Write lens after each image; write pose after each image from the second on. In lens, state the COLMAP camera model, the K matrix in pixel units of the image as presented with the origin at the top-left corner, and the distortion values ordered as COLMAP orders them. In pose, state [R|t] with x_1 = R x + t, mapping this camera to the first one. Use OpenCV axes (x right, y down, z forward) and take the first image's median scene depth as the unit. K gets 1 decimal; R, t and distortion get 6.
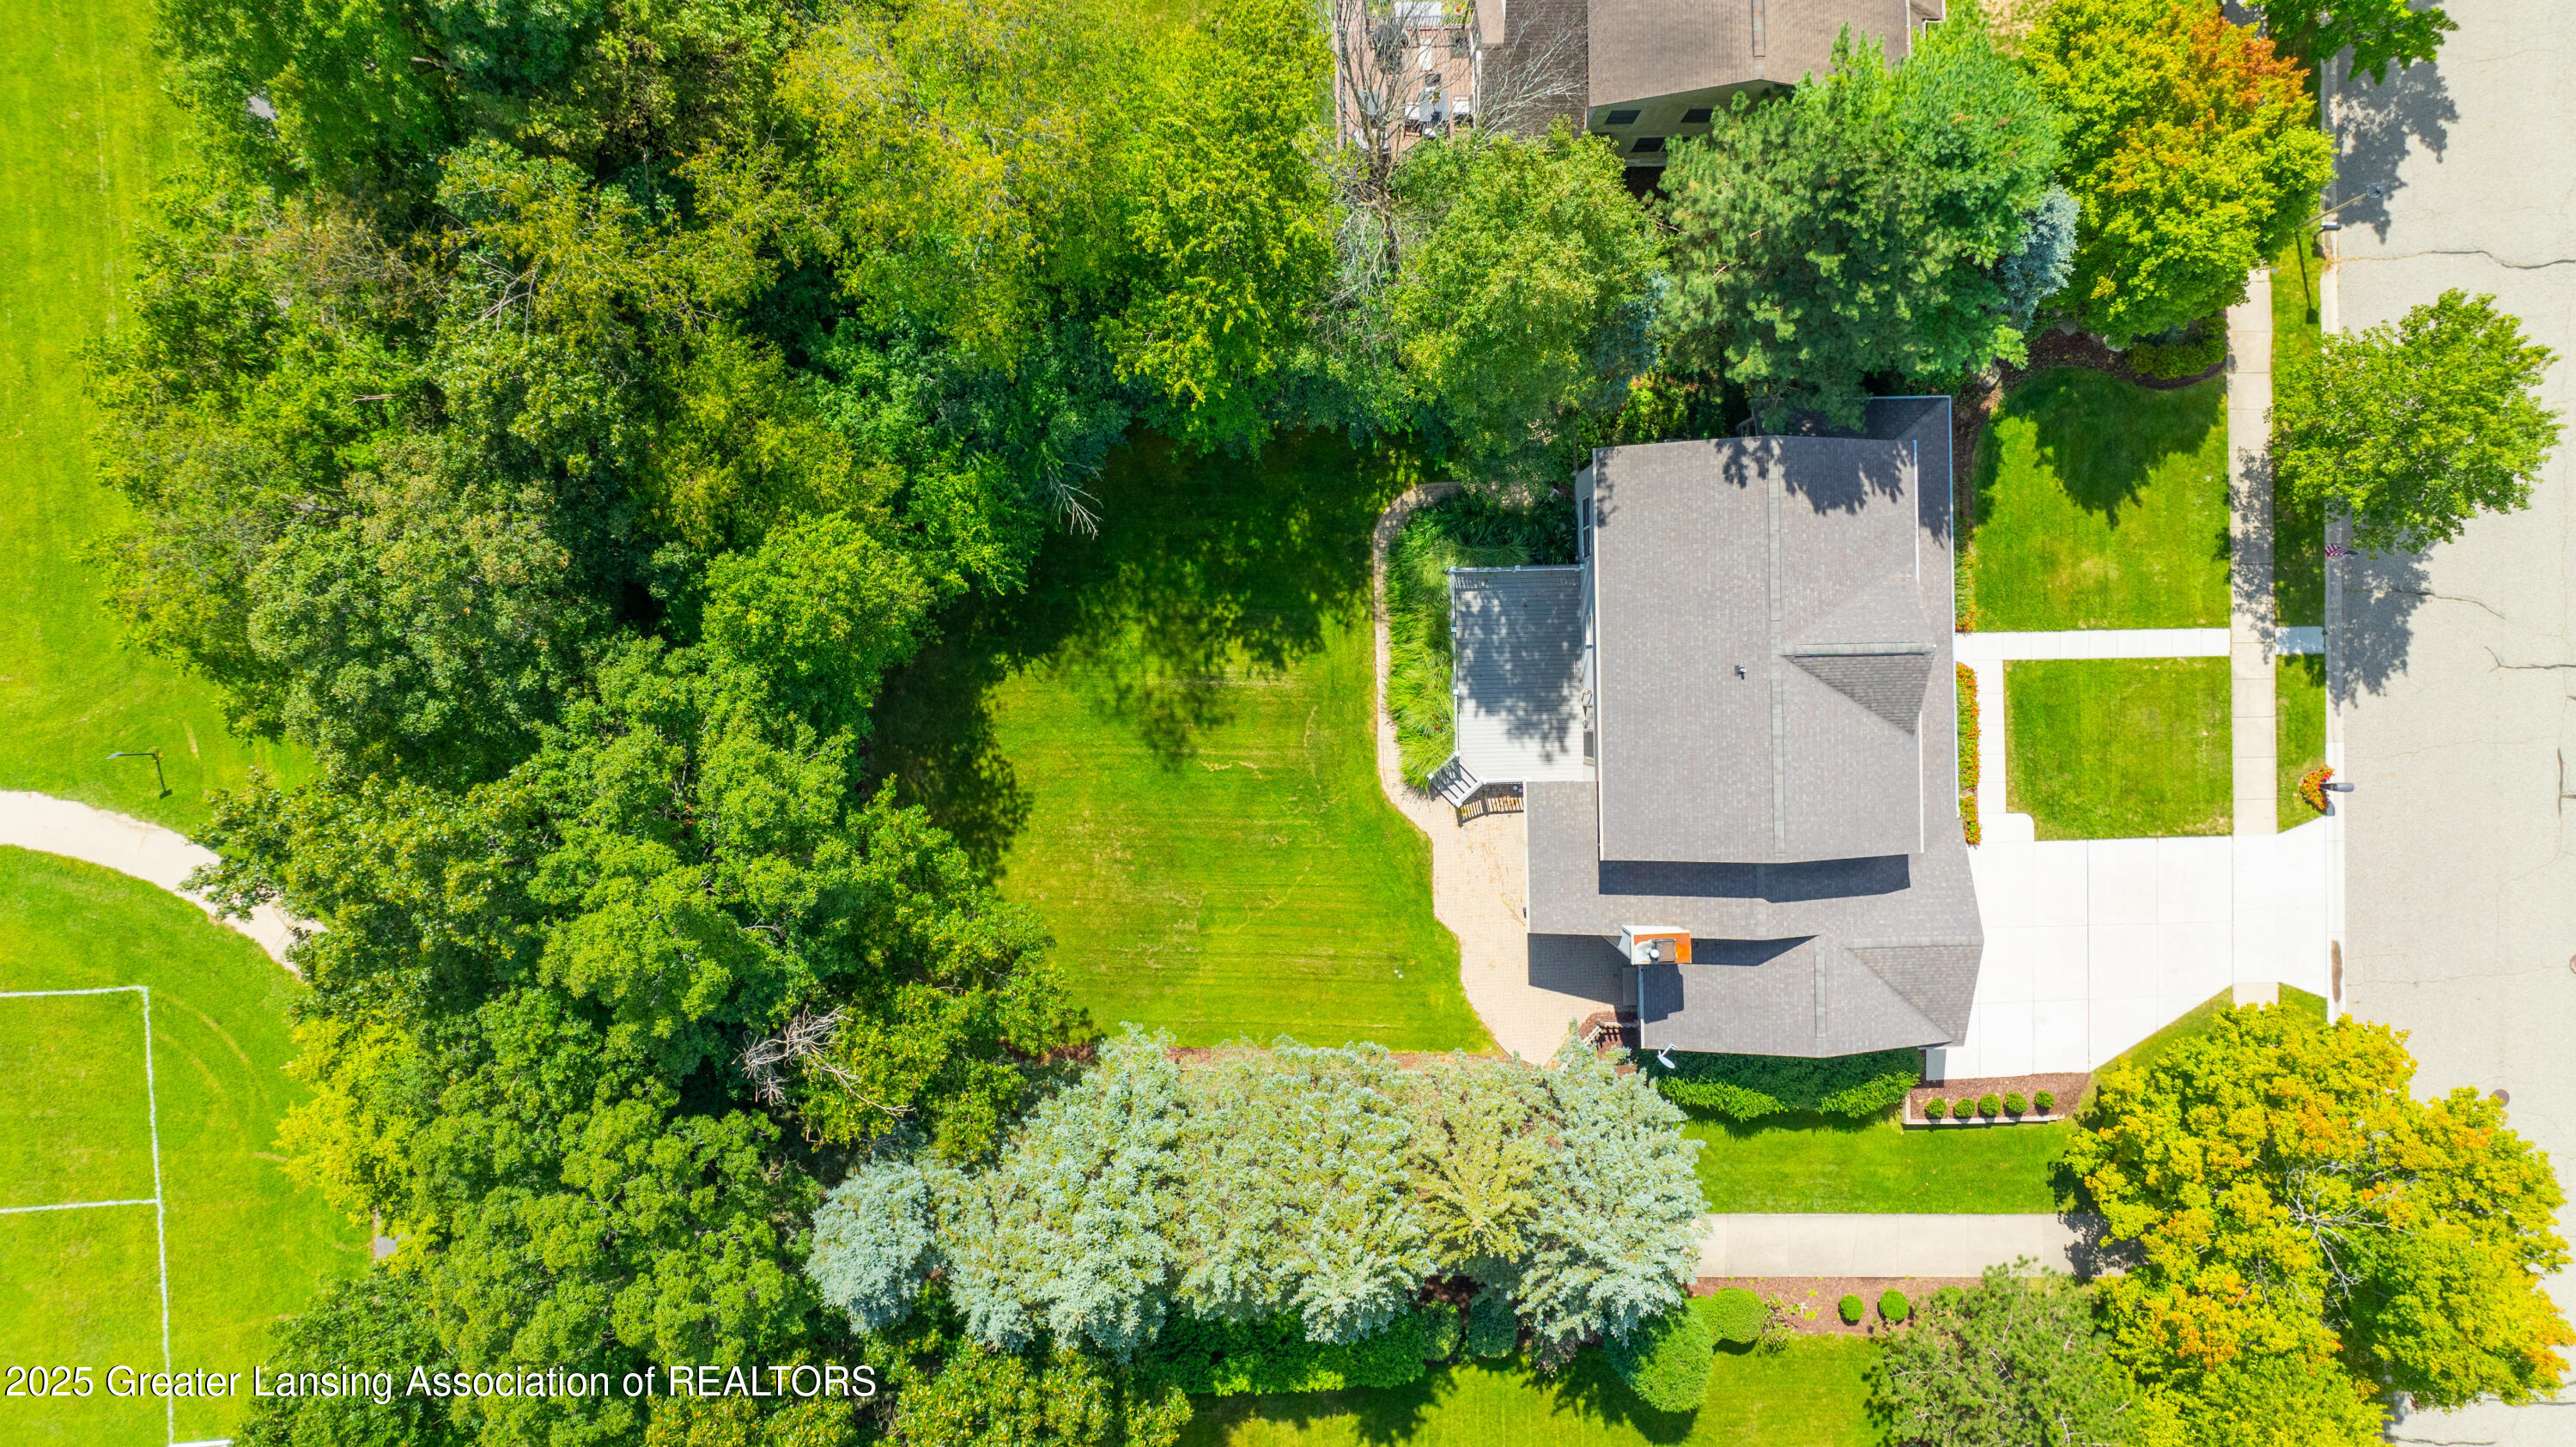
lens RADIAL K [[1812.2, 0, 1288.5], [0, 1812.2, 741.1], [0, 0, 1]] dist [-0.011305, 0.007584]
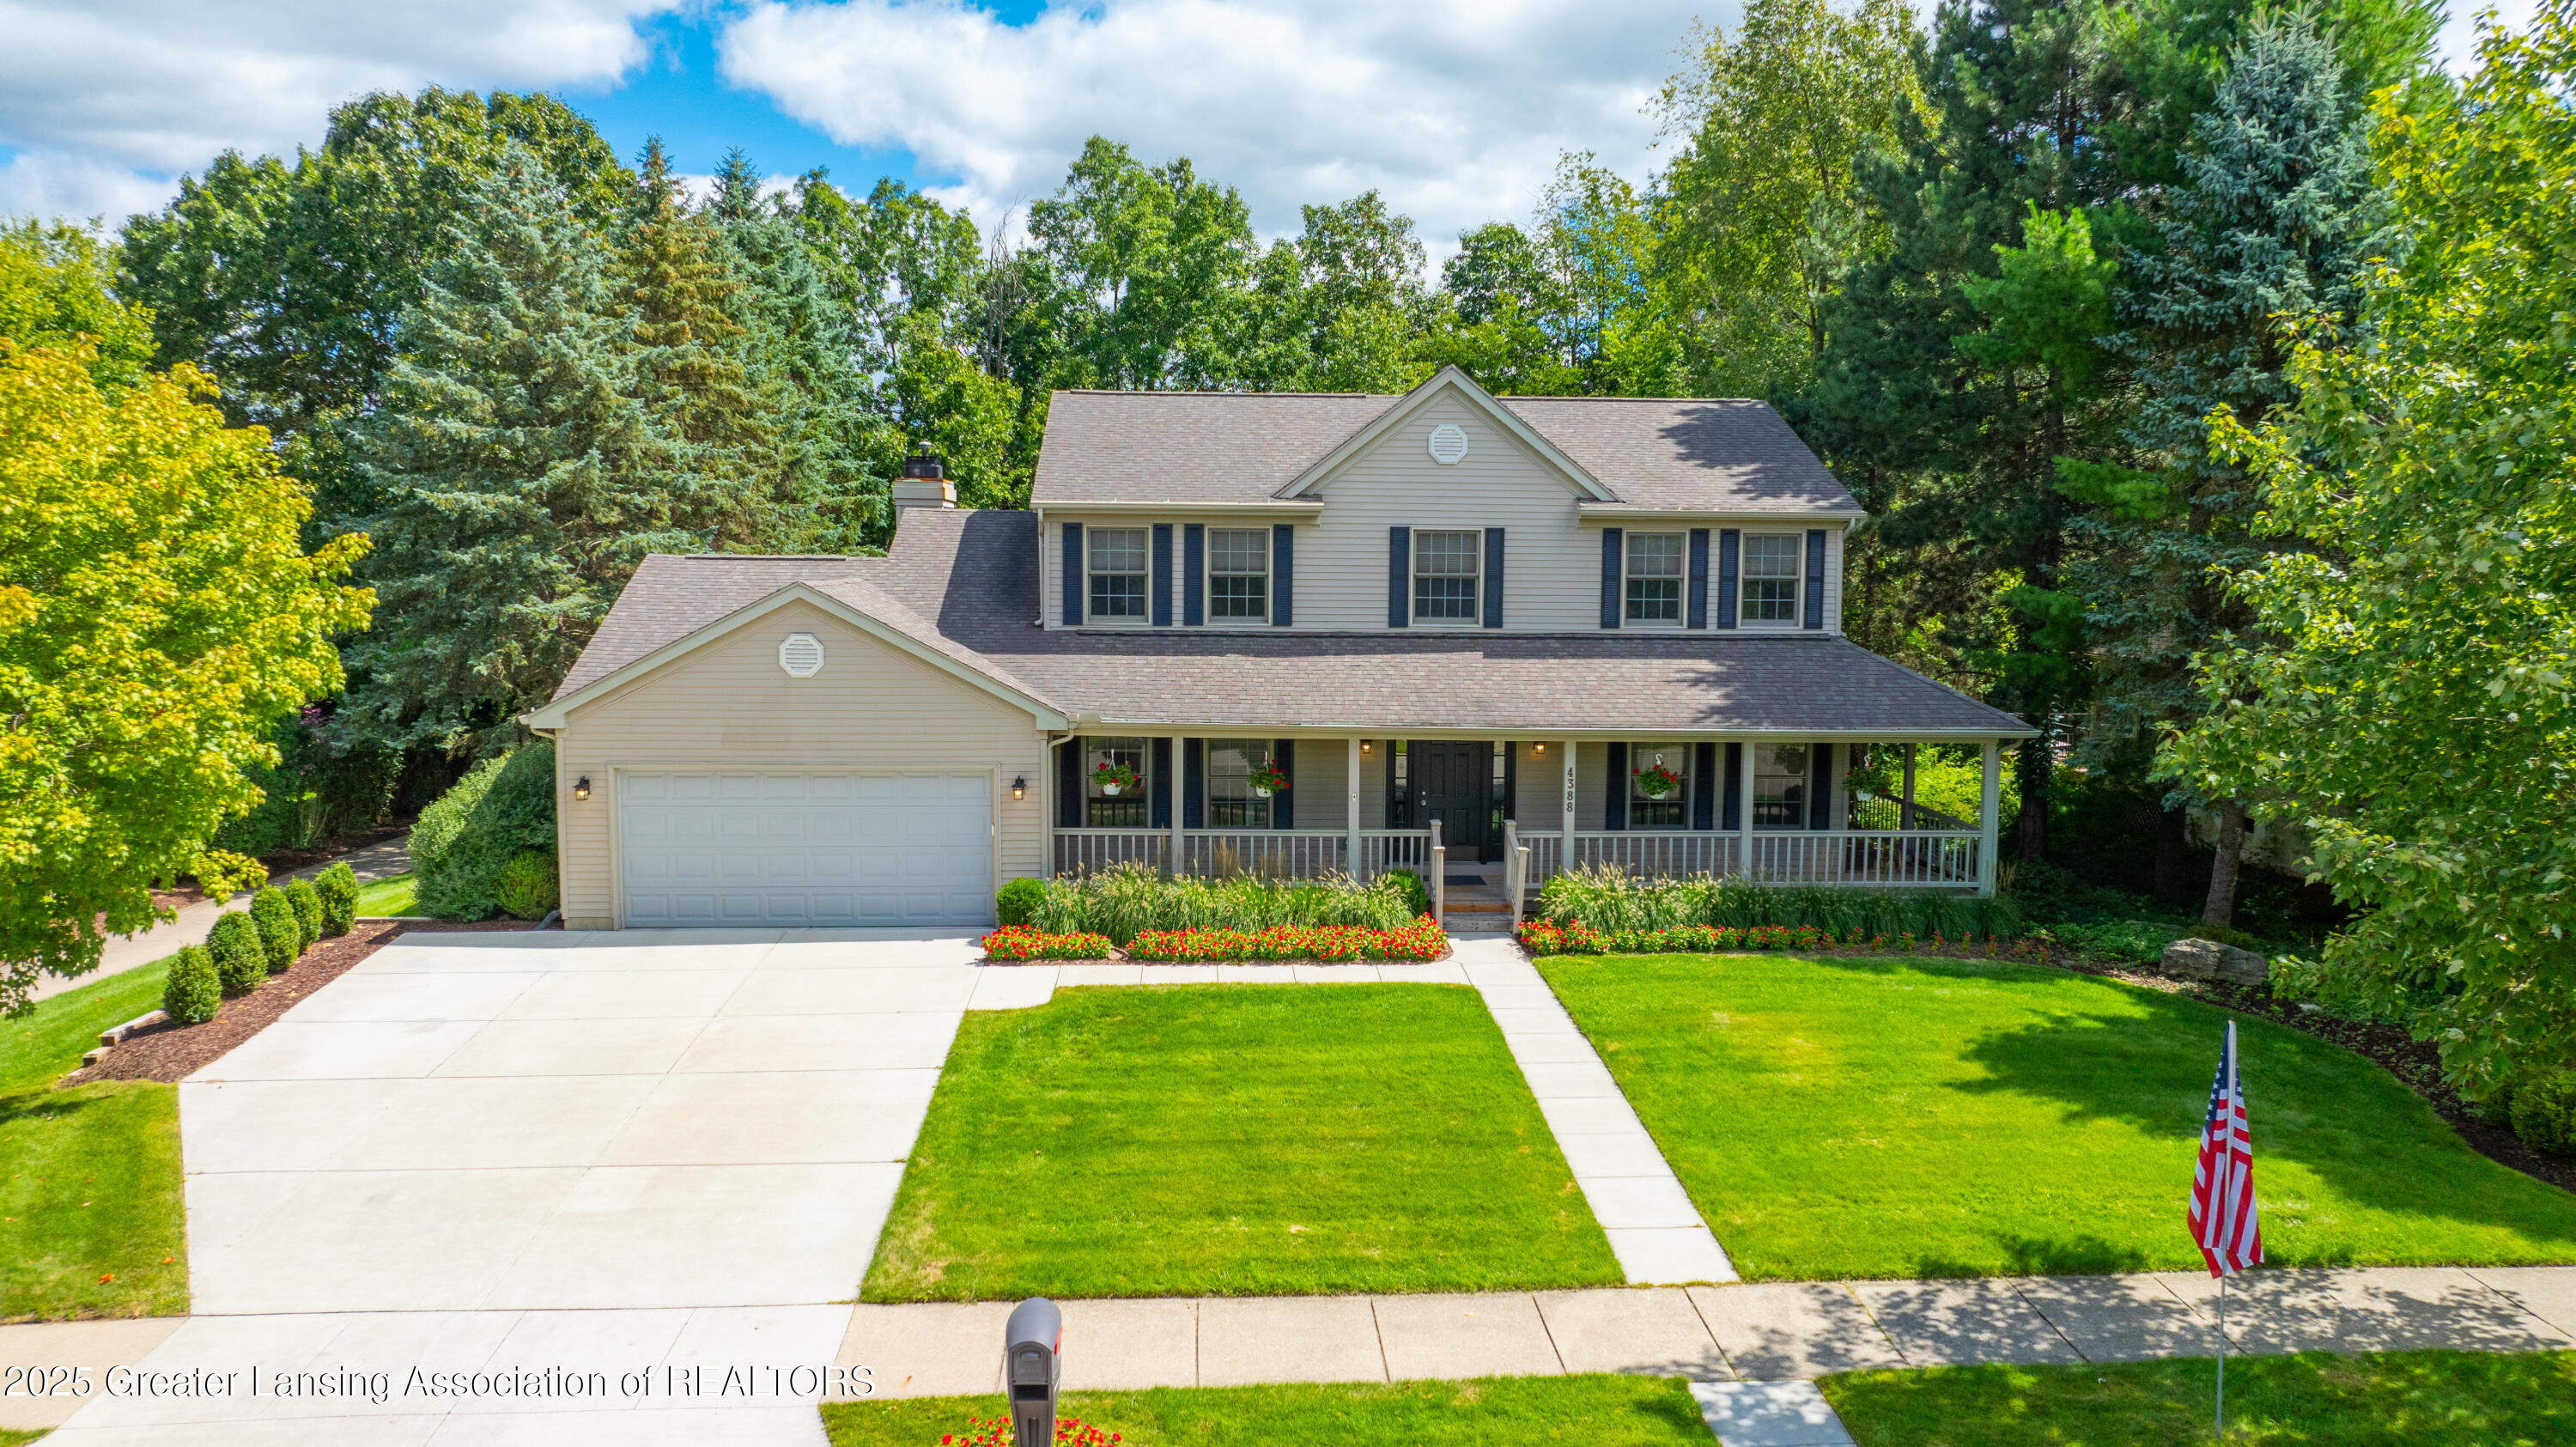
lens RADIAL K [[1812.2, 0, 1287.3], [0, 1812.2, 712.5], [0, 0, 1]] dist [-0.011305, 0.007584]
pose [[0.030542, 0.089693, -0.995501, 0.748020], [-0.999213, -0.022464, -0.032680, 0.006838], [-0.025294, 0.995716, 0.088936, 0.904191]]
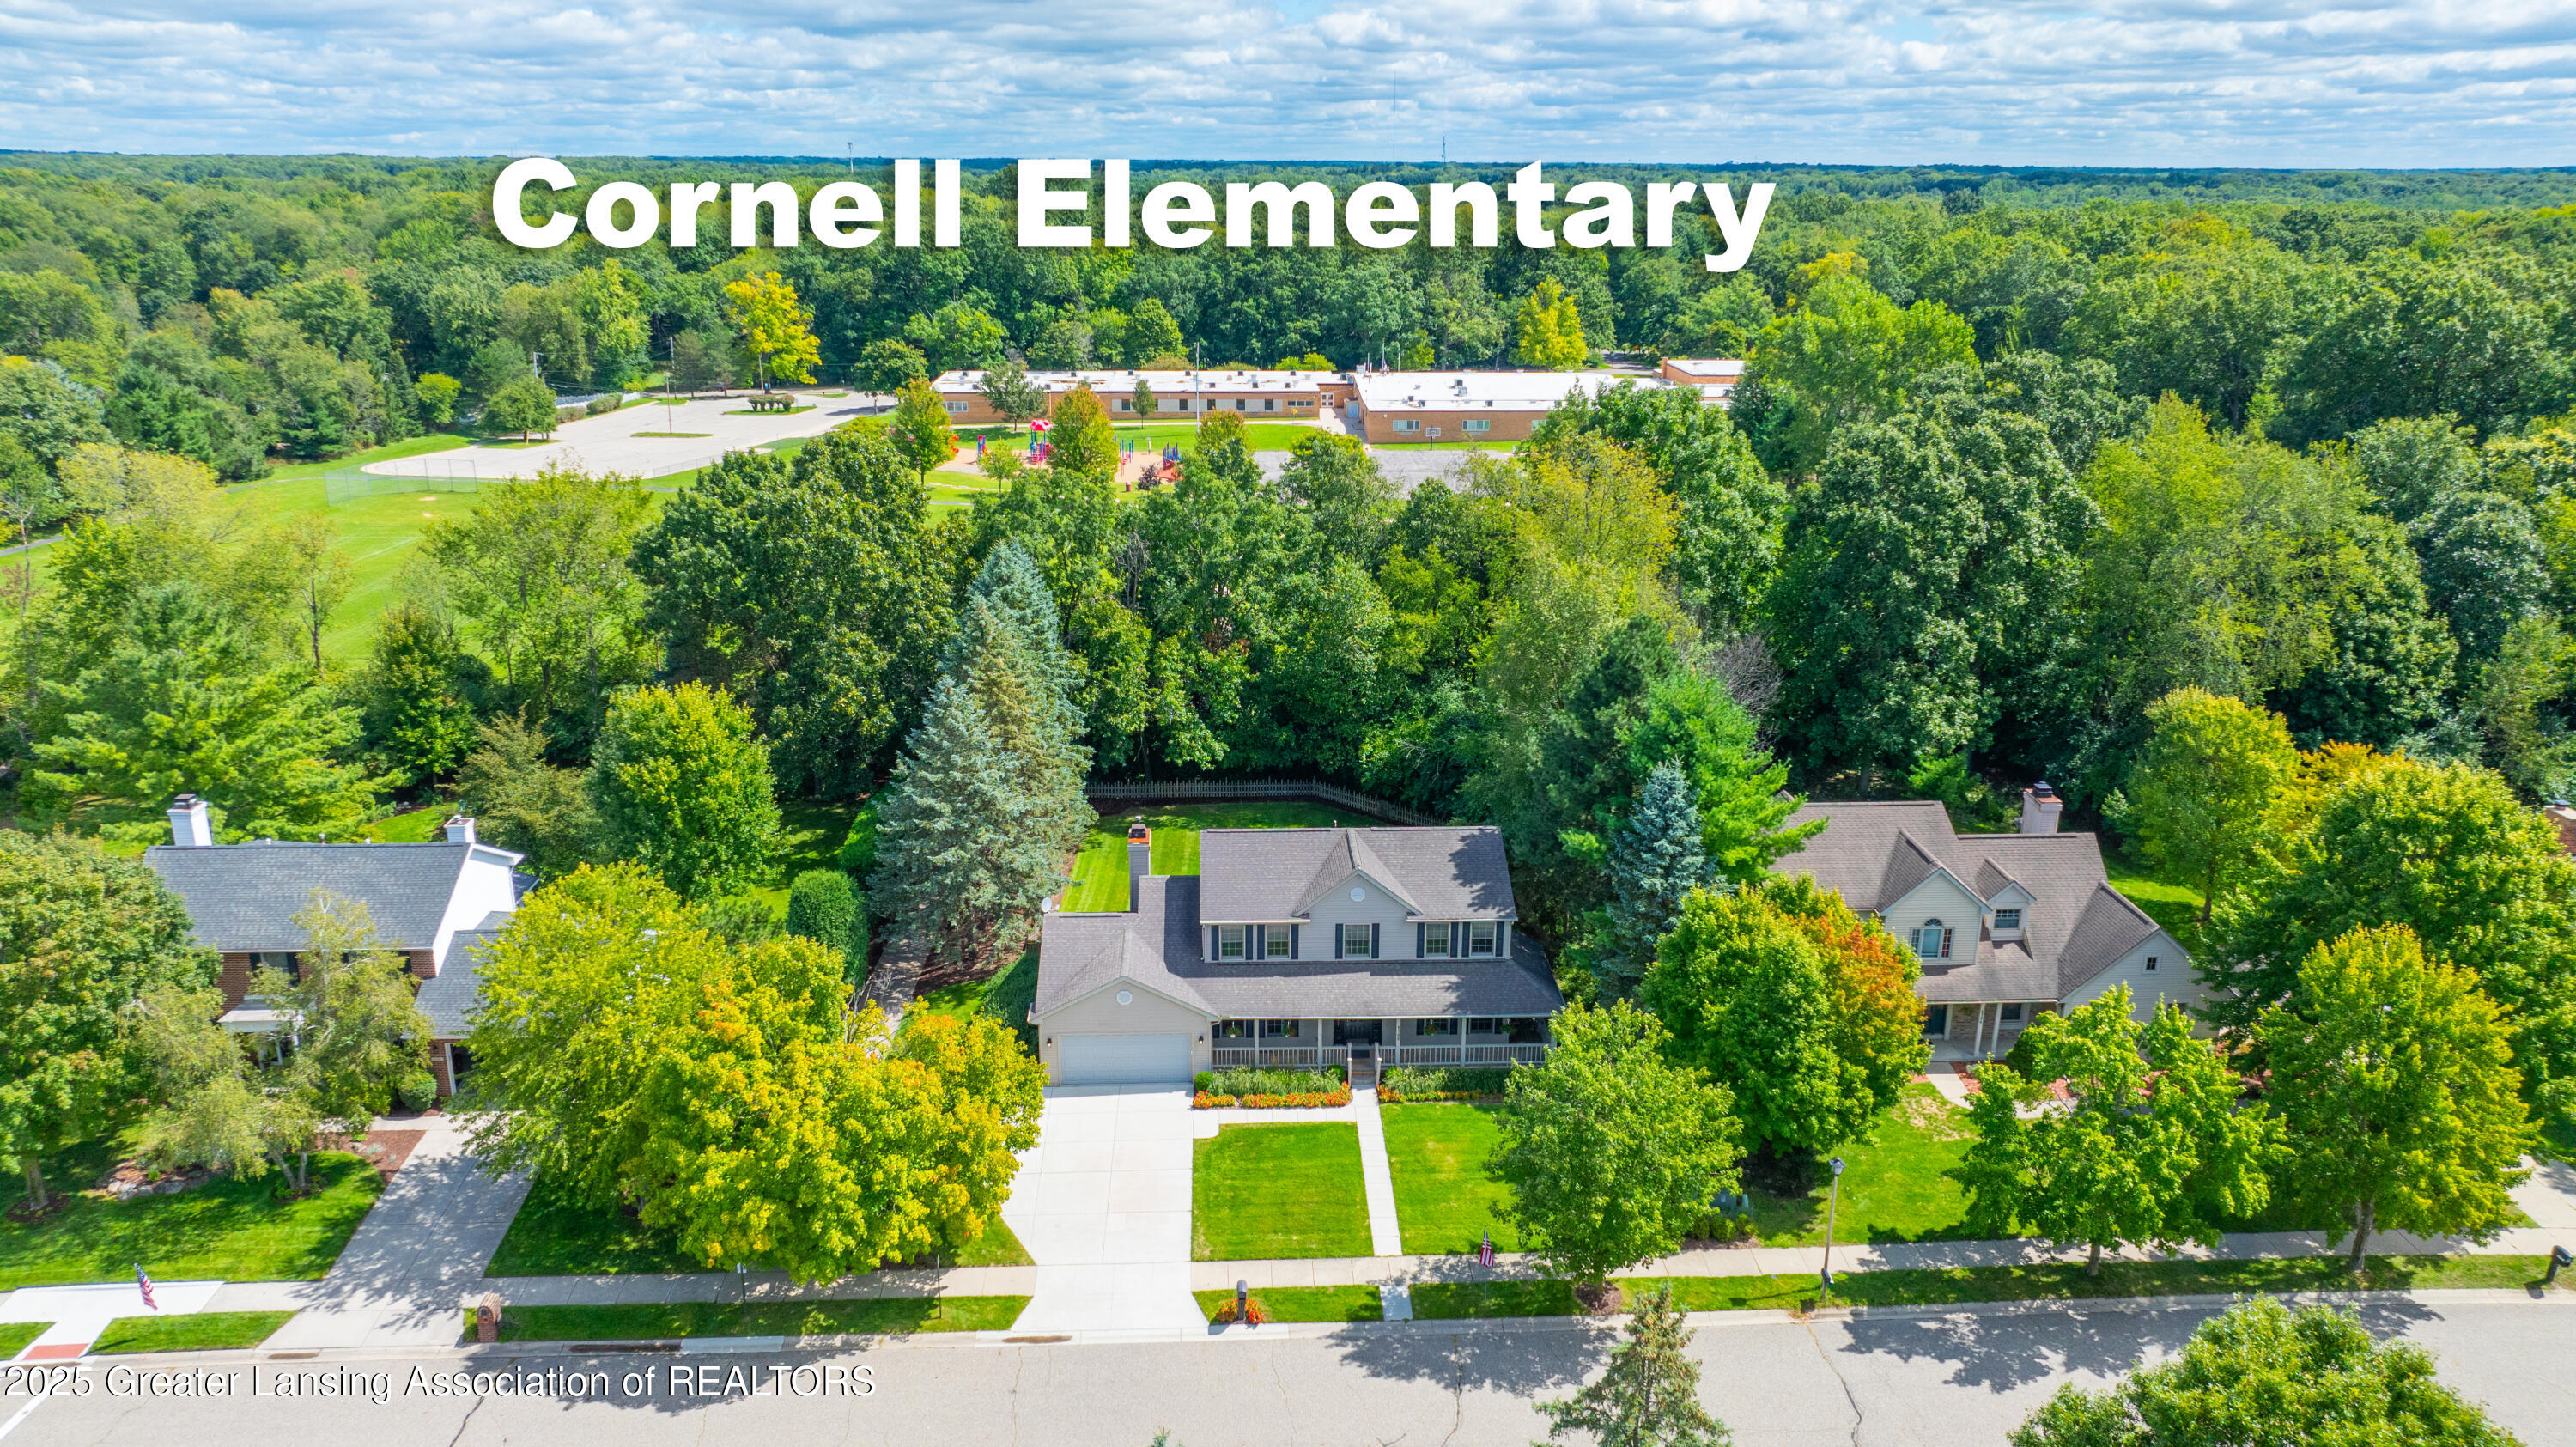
lens RADIAL K [[1812.2, 0, 1293.8], [0, 1812.2, 733.0], [0, 0, 1]] dist [-0.011305, 0.007584]
pose [[0.018216, 0.307160, -0.951483, 1.367547], [-0.999551, -0.017049, -0.024640, 0.025700], [-0.023791, 0.951505, 0.306712, 0.427864]]
